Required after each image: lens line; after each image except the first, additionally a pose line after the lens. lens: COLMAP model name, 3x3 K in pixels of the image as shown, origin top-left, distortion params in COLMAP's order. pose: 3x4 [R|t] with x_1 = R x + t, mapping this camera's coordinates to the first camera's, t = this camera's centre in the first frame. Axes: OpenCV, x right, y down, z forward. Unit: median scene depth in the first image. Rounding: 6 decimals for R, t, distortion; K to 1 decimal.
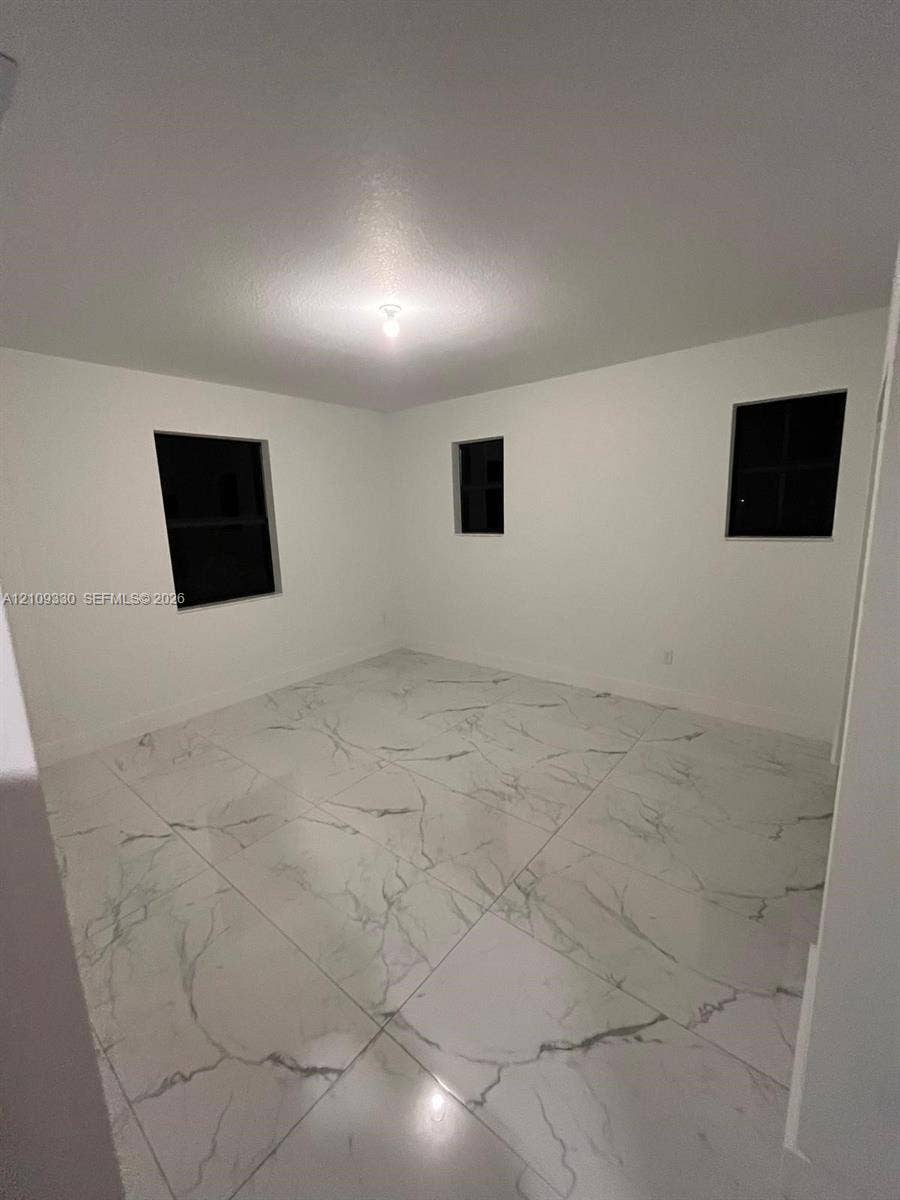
lens RADIAL K [[483.6, 0, 451.6], [0, 483.6, 598.7], [0, 0, 1]] dist [0.000659, -0.000110]
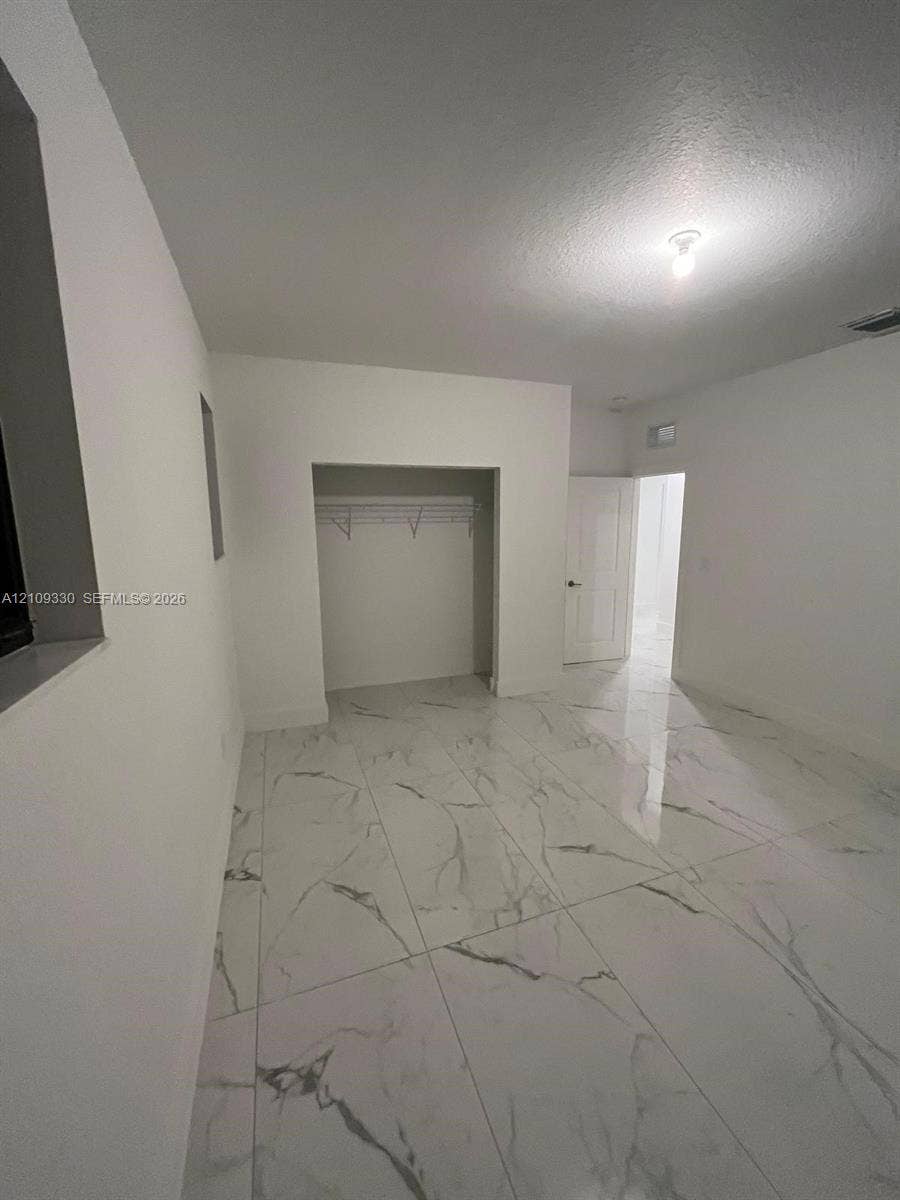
lens RADIAL K [[488.3, 0, 453.1], [0, 488.3, 598.0], [0, 0, 1]] dist [-0.001215, -0.000251]
pose [[-0.860084, -0.046897, 0.507993, -0.179182], [0.128258, 0.943905, 0.304293, -0.269604], [-0.493767, 0.326871, -0.805822, 1.547158]]
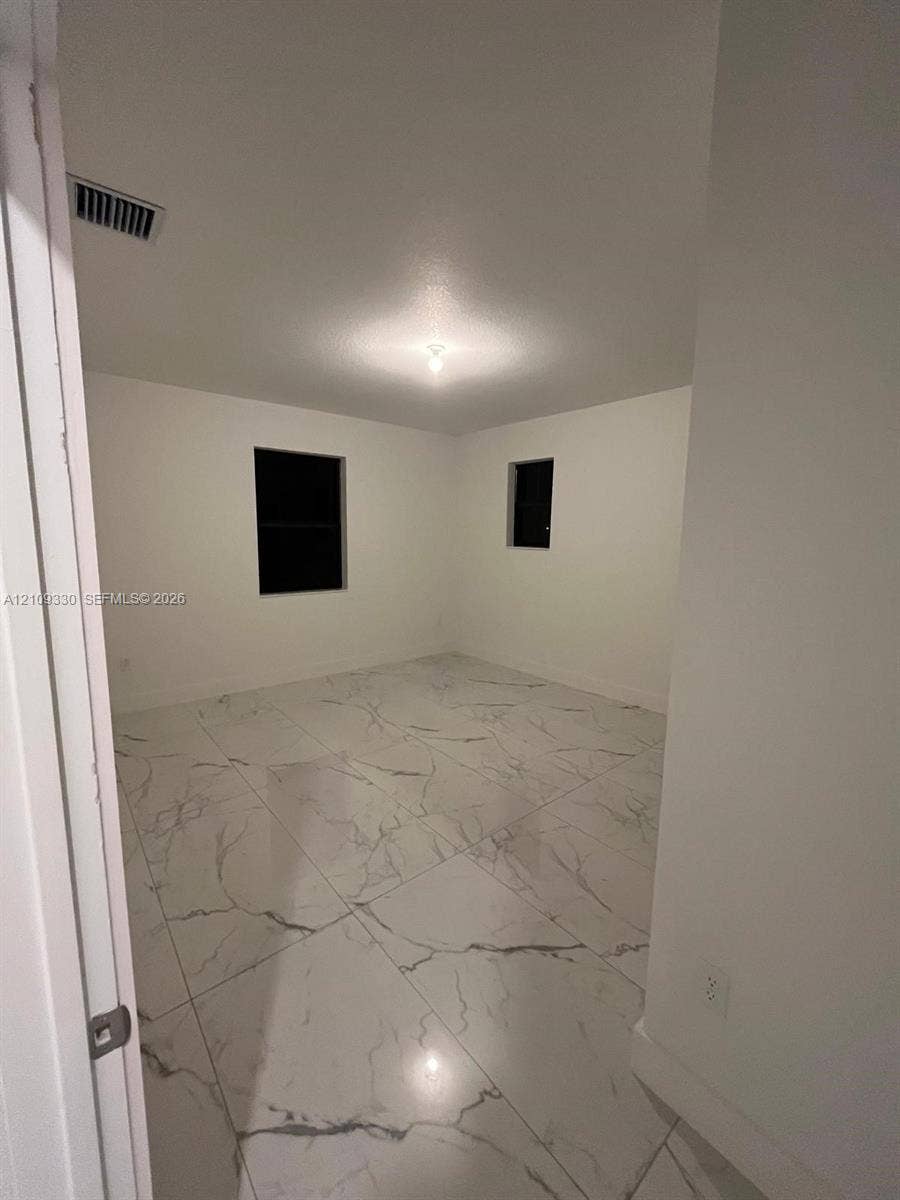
lens RADIAL K [[483.6, 0, 451.6], [0, 483.6, 598.7], [0, 0, 1]] dist [0.000659, -0.000110]
pose [[0.981866, 0.069237, -0.176483, 0.131783], [-0.077459, 0.996188, -0.040121, 0.052071], [0.173033, 0.053063, 0.983486, -0.111331]]
